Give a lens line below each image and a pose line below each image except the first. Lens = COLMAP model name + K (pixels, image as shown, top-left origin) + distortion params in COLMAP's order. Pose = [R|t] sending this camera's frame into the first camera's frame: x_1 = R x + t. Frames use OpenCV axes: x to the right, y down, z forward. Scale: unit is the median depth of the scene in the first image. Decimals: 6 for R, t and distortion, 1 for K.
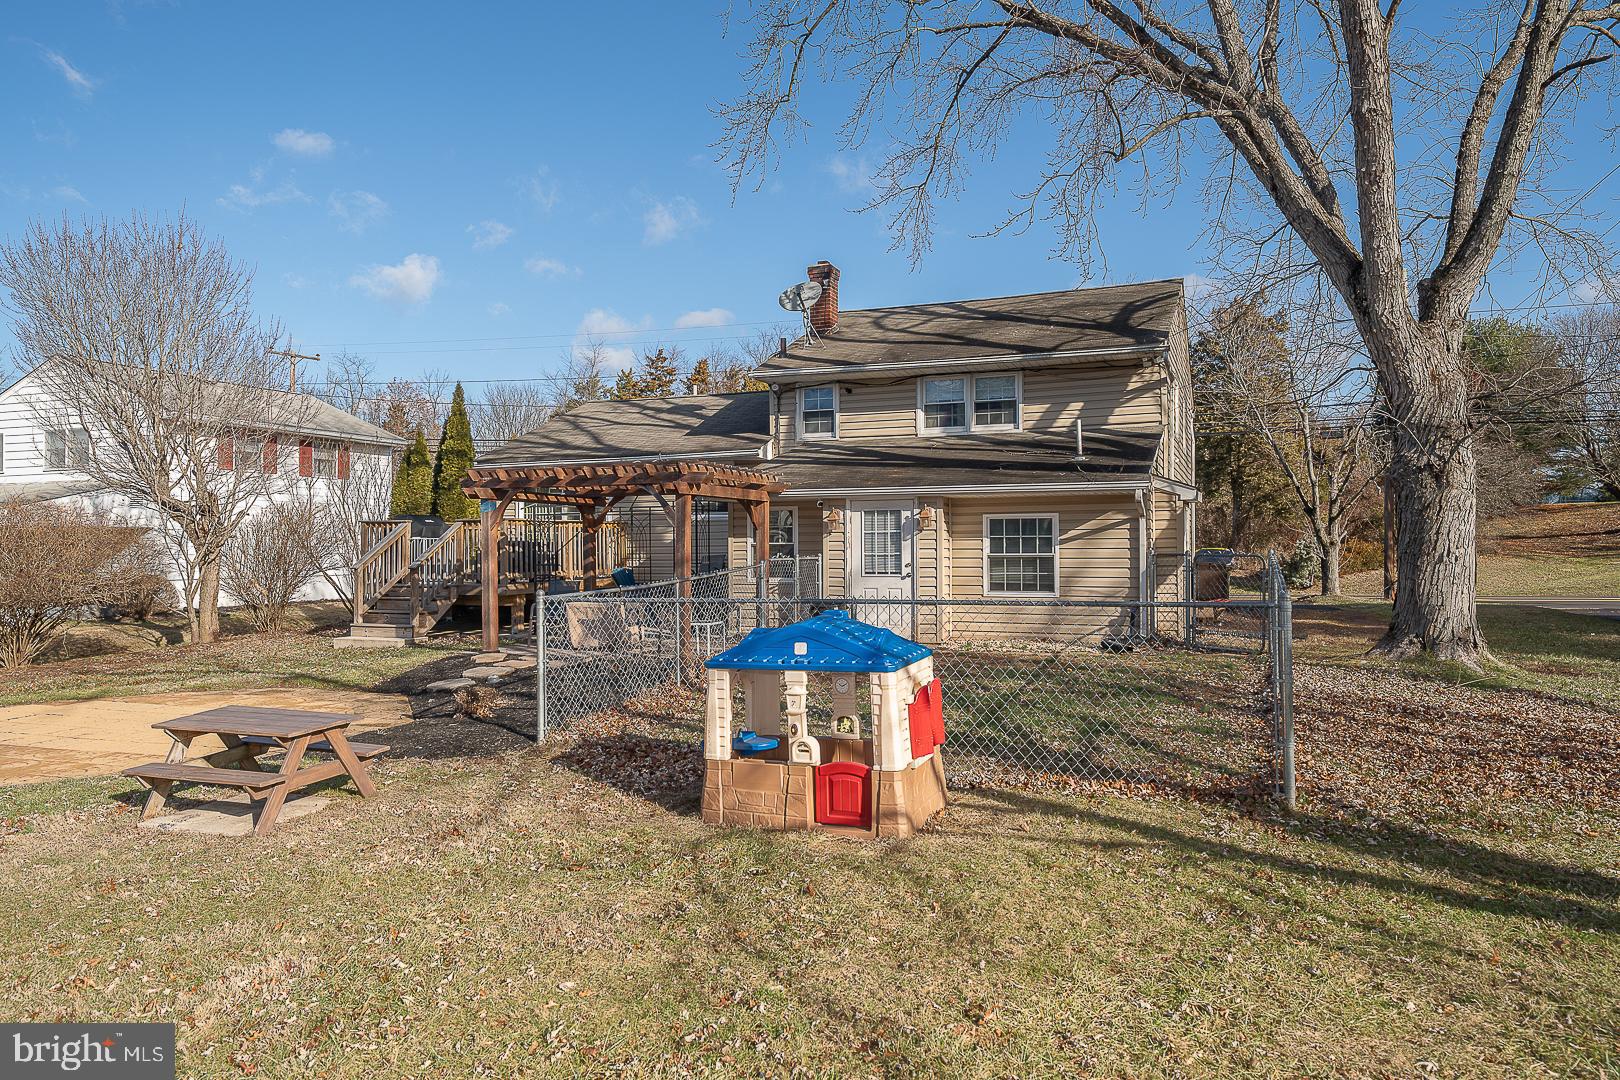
lens RADIAL K [[1055.2, 0, 810.0], [0, 1055.2, 540.0], [0, 0, 1]] dist [0.008818, 0.001167]
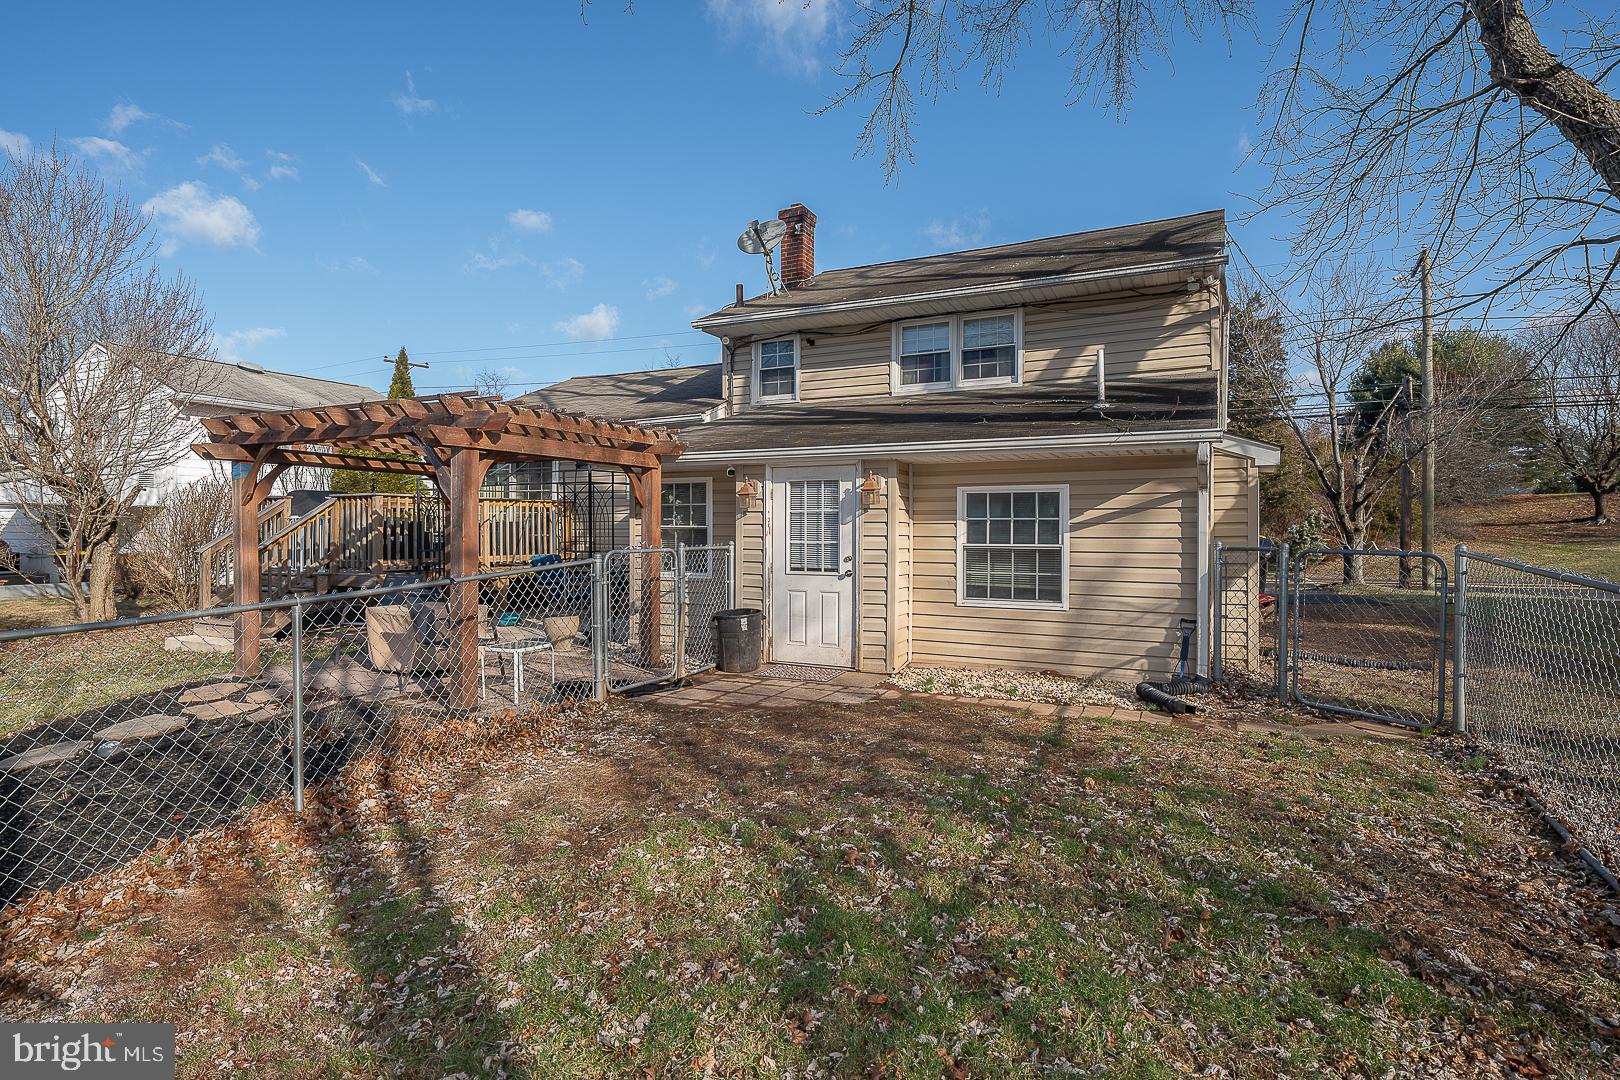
lens RADIAL K [[805.7, 0, 810.0], [0, 805.7, 540.0], [0, 0, 1]] dist [0.003822, 0.000410]
pose [[0.997138, 0.008472, -0.075122, 0.096368], [-0.006869, 0.999744, 0.021564, -0.000110], [0.075285, -0.020987, 0.996941, 0.417723]]
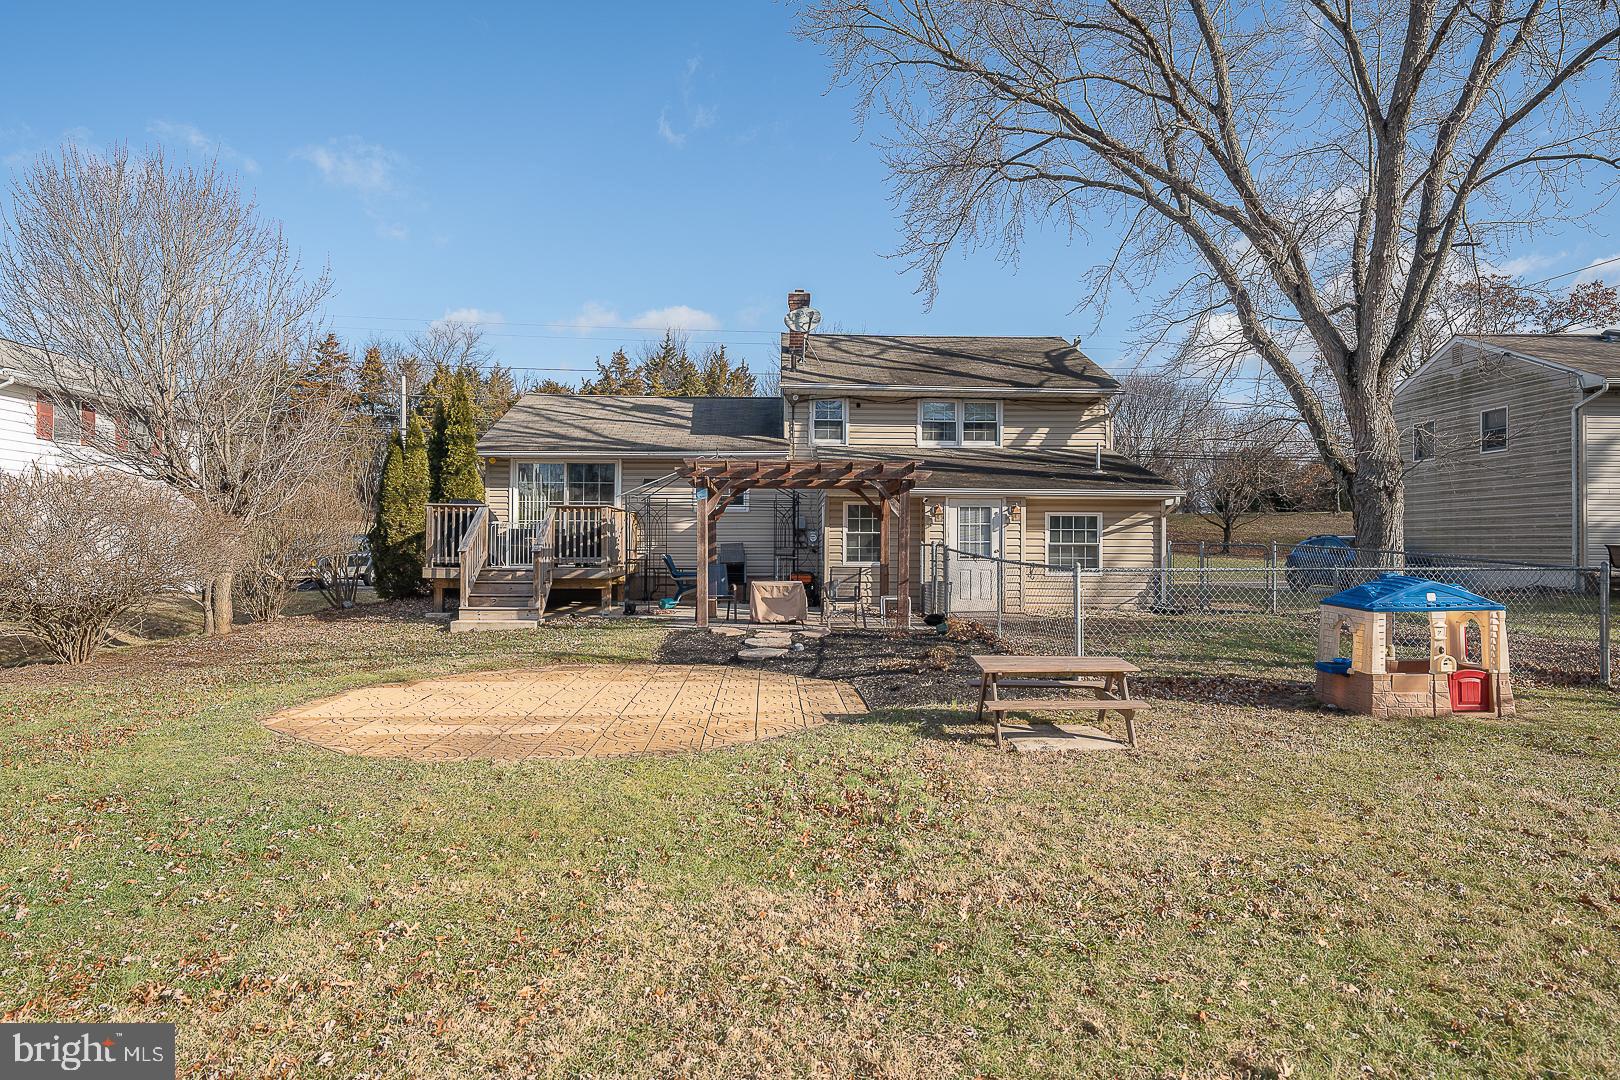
lens RADIAL K [[968.4, 0, 810.0], [0, 968.4, 540.0], [0, 0, 1]] dist [0.019686, 0.000801]
pose [[0.908574, 0.012199, 0.417547, -0.528688], [-0.013060, 0.999914, -0.000796, 0.012859], [-0.417521, -0.004730, 0.908655, 0.038998]]
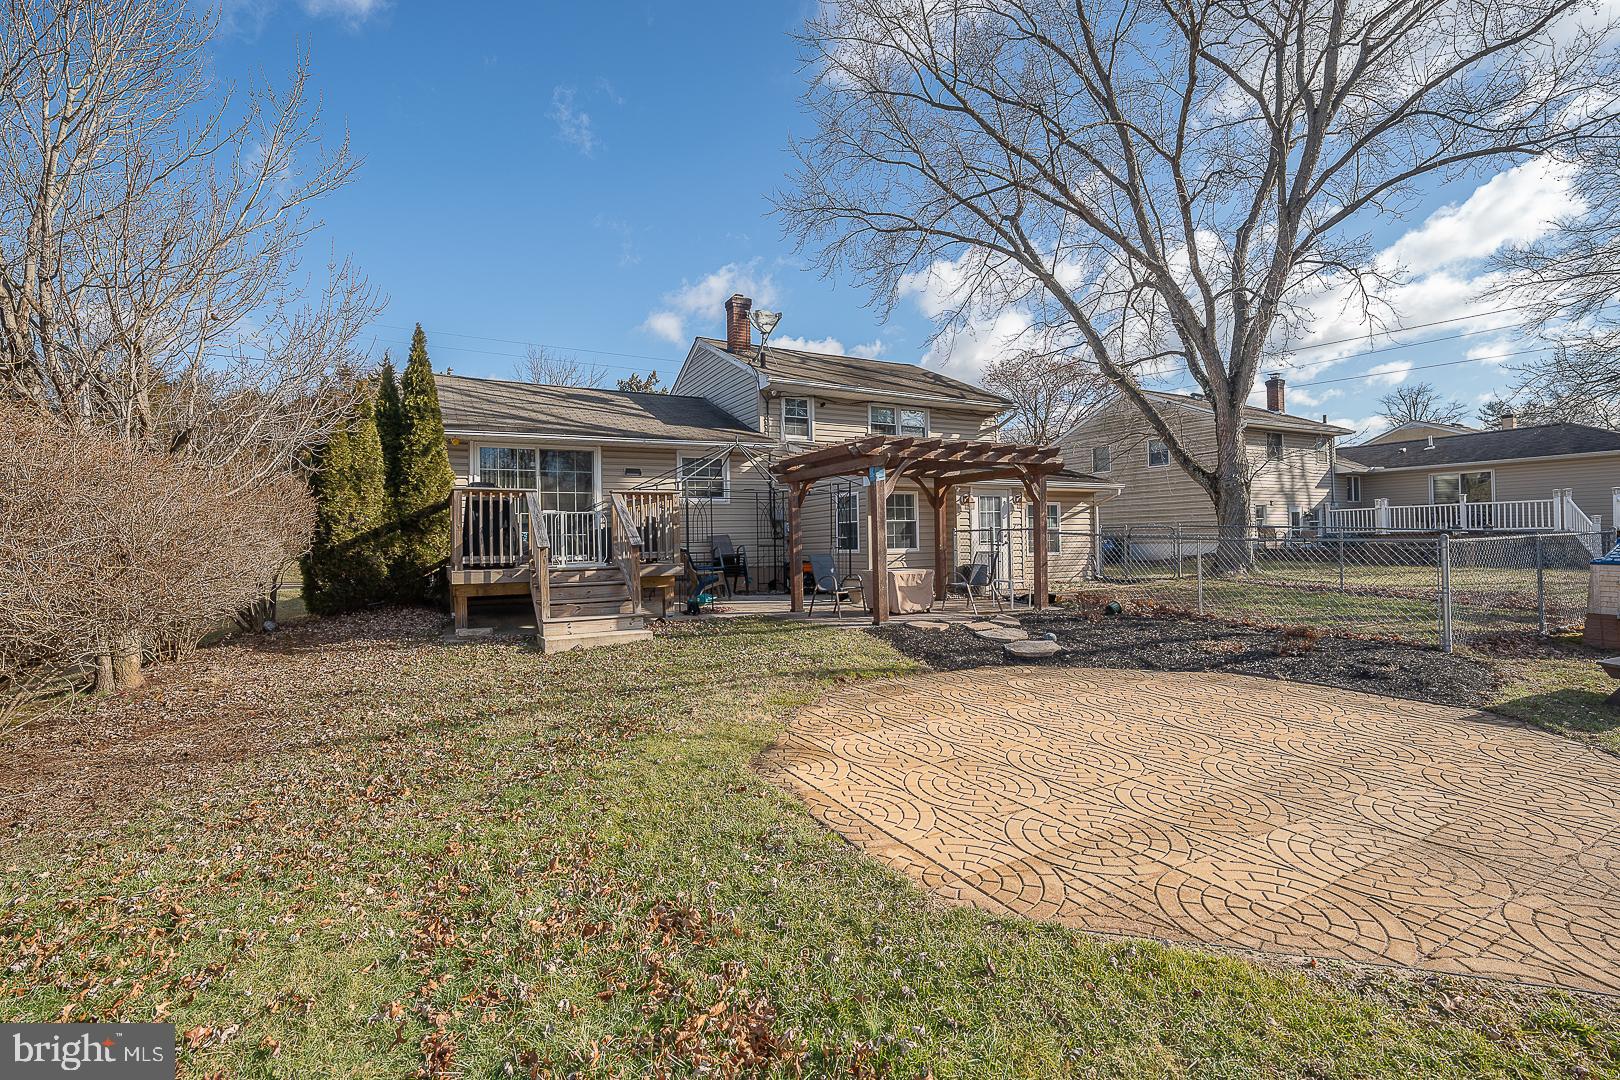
lens RADIAL K [[709.5, 0, 808.0], [0, 709.5, 534.2], [0, 0, 1]] dist [-0.001907, 0.000434]
pose [[0.622812, -0.000356, 0.782371, -0.733197], [0.009443, 0.999930, -0.007063, 0.023340], [-0.782314, 0.011787, 0.622772, 0.548344]]
